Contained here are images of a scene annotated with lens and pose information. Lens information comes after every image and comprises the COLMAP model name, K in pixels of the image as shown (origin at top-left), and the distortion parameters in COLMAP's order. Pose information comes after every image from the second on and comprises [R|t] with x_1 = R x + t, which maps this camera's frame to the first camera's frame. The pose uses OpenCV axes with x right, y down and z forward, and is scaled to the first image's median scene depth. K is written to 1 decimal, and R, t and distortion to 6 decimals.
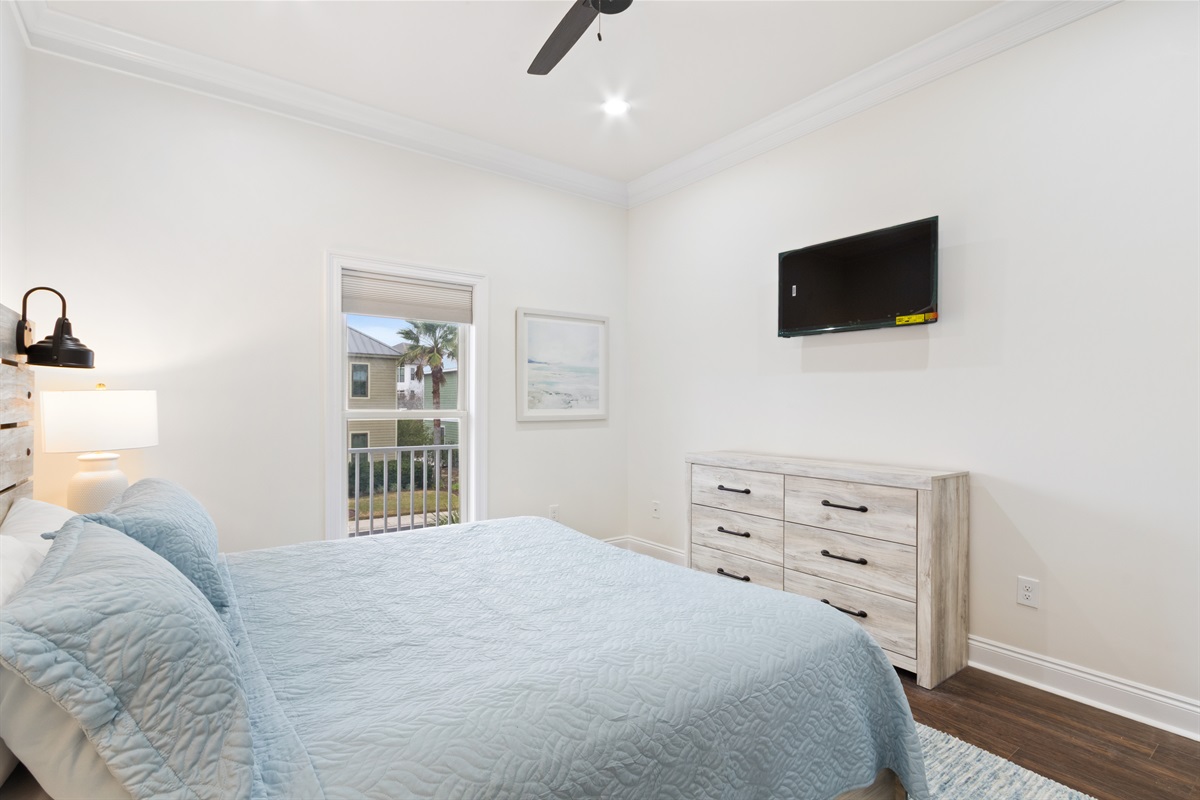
lens RADIAL K [[560.3, 0, 597.1], [0, 560.3, 417.7], [0, 0, 1]] dist [-0.000225, -0.000057]
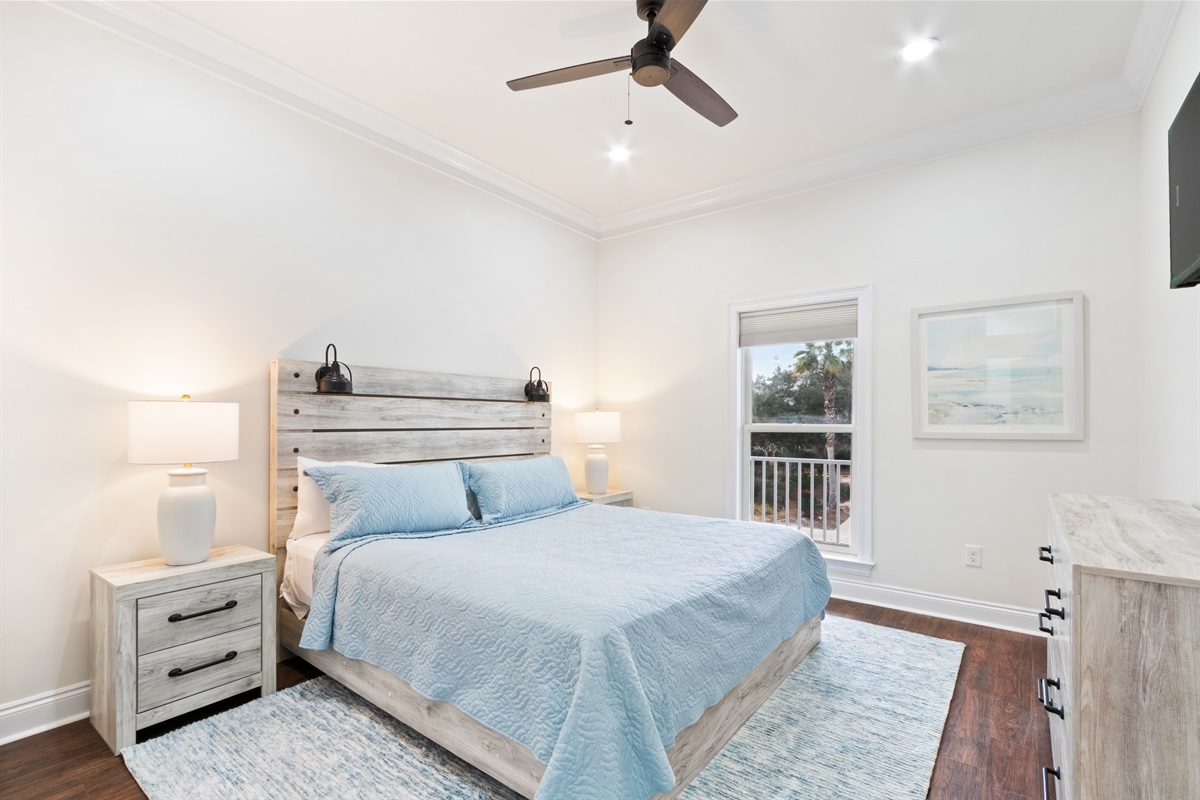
lens RADIAL K [[560.3, 0, 597.1], [0, 560.3, 417.7], [0, 0, 1]] dist [-0.000225, -0.000057]
pose [[0.280597, -0.008172, -0.959791, 0.552550], [-0.023780, 0.999598, -0.015463, -0.000704], [0.959531, 0.027162, 0.280290, 0.274393]]
